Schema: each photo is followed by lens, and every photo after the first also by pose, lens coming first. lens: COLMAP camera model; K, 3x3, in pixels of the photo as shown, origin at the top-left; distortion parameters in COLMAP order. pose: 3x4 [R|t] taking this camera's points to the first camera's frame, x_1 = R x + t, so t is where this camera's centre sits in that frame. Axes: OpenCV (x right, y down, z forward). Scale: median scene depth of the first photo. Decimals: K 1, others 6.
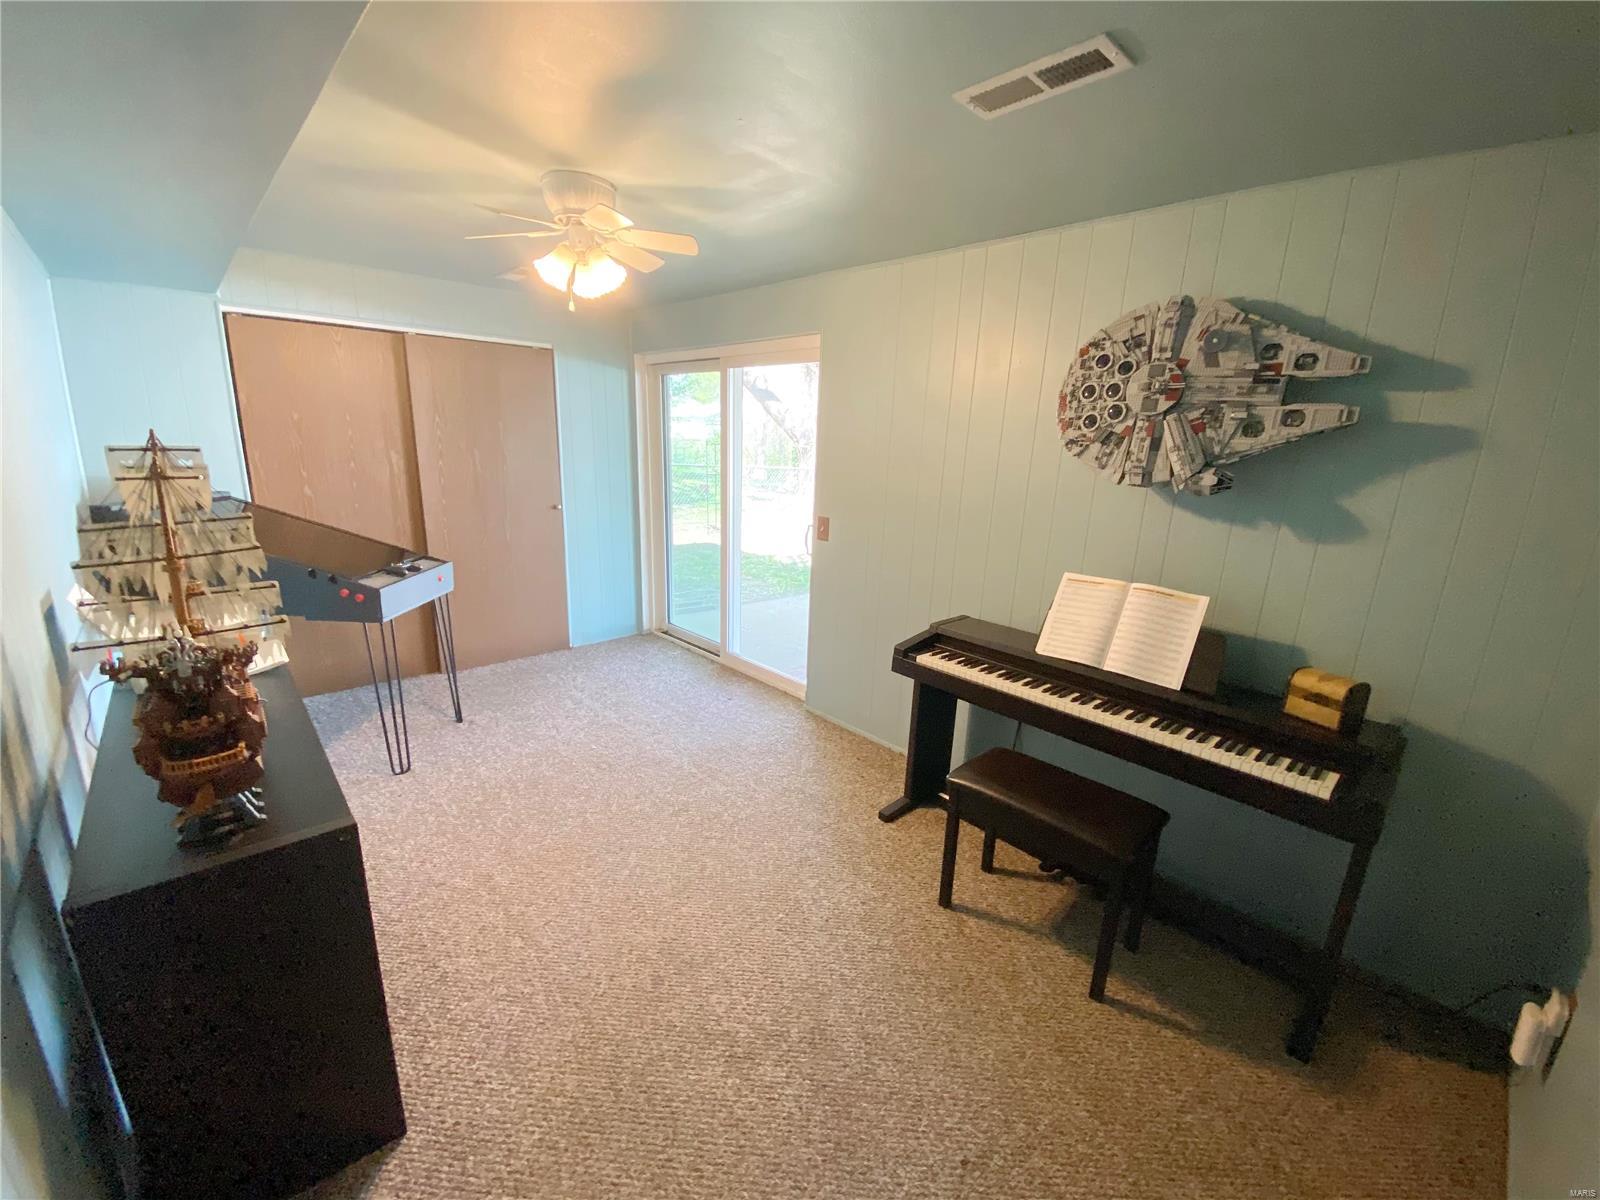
lens RADIAL K [[653.2, 0, 799.7], [0, 653.2, 610.4], [0, 0, 1]] dist [0.016904, -0.019052]
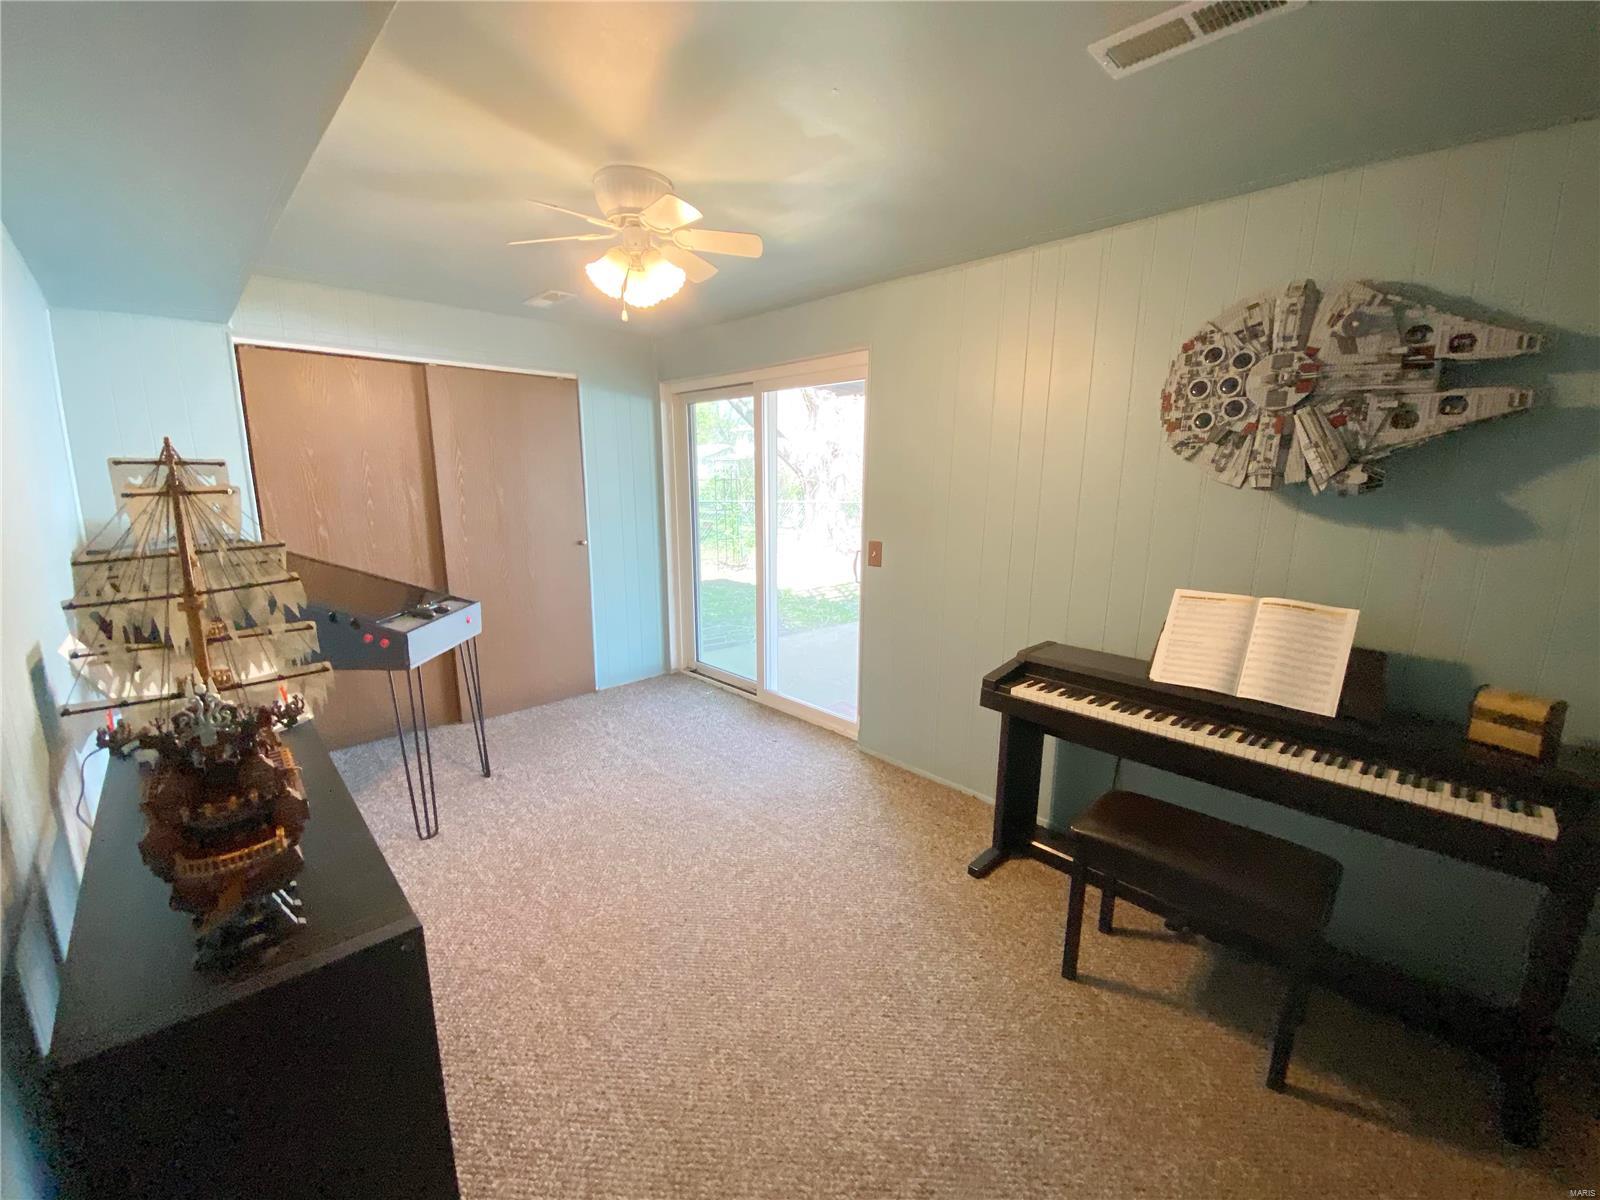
lens RADIAL K [[653.2, 0, 799.7], [0, 653.2, 610.4], [0, 0, 1]] dist [0.016904, -0.019052]
pose [[0.999481, -0.031954, 0.004045, -0.130436], [0.032127, 0.998005, -0.054350, 0.003876], [-0.002300, 0.054452, 0.998514, 0.119090]]
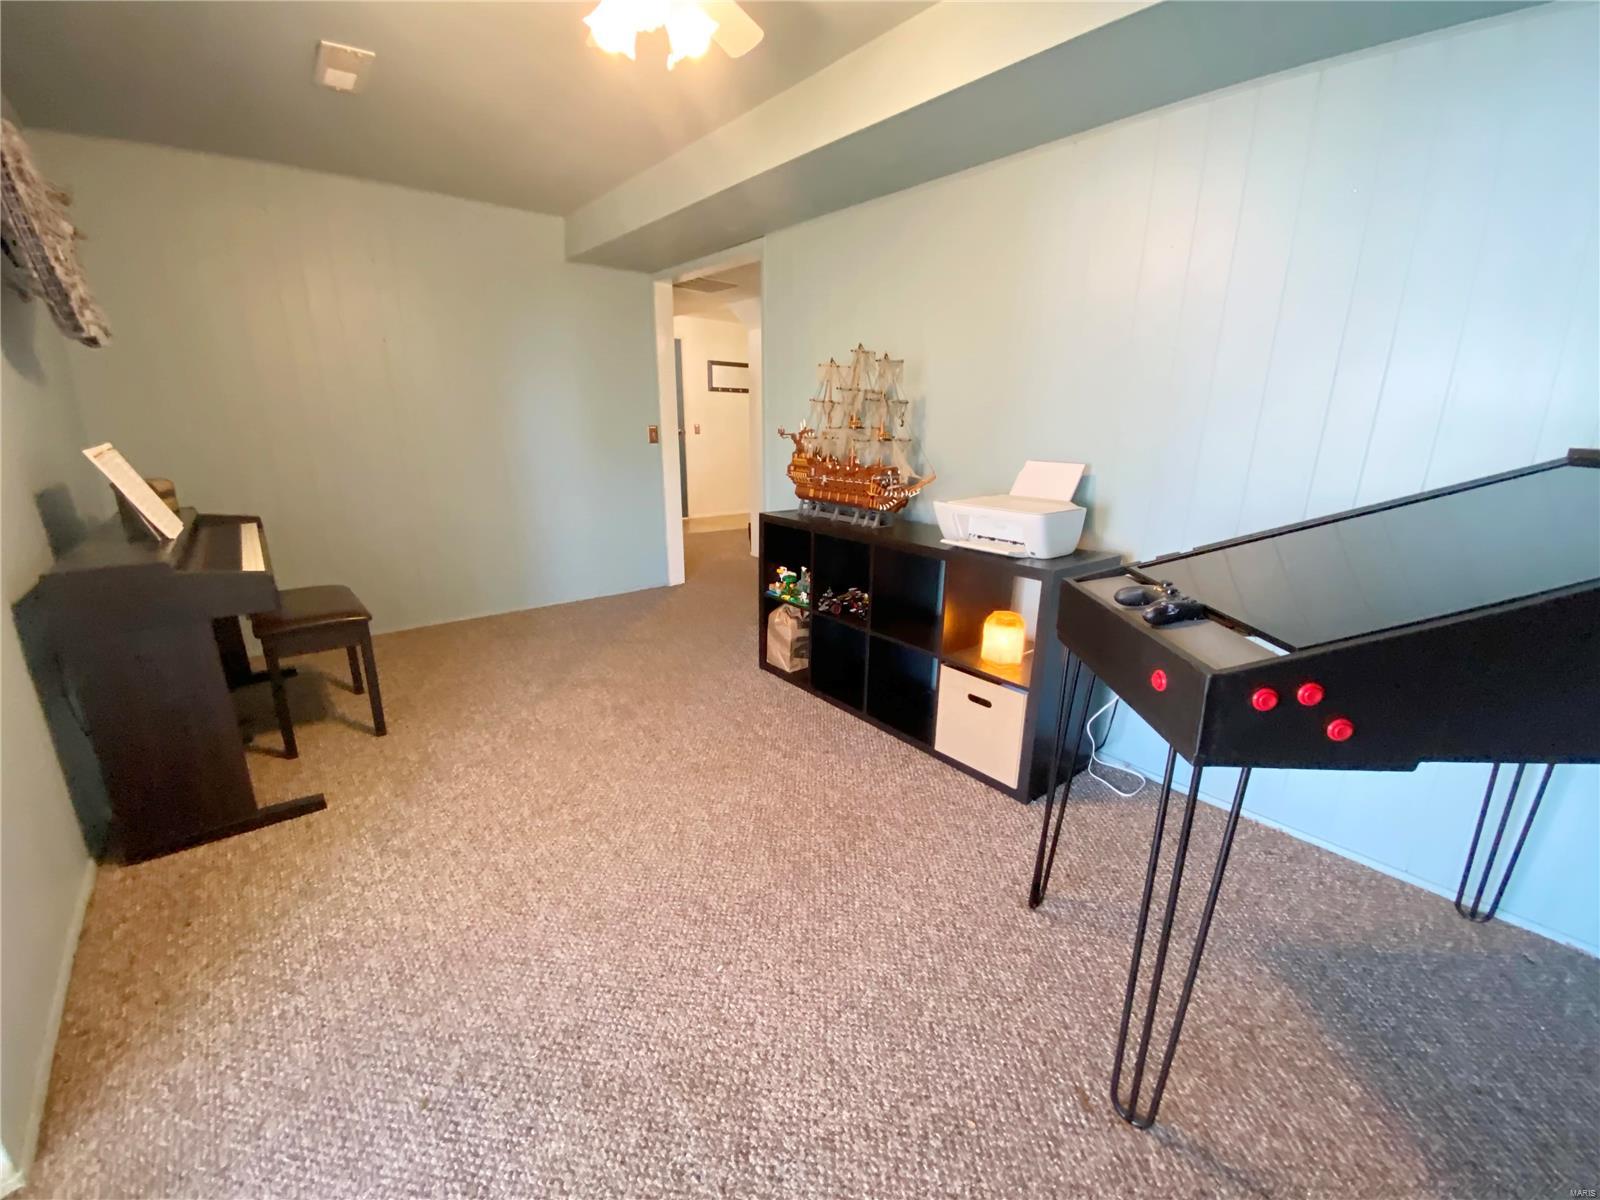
lens RADIAL K [[653.2, 0, 799.7], [0, 653.2, 610.4], [0, 0, 1]] dist [0.016904, -0.019052]
pose [[-0.996756, -0.066150, 0.045842, -0.573325], [-0.032851, 0.854392, 0.518589, -0.370609], [-0.073472, 0.515401, -0.853794, 1.925728]]
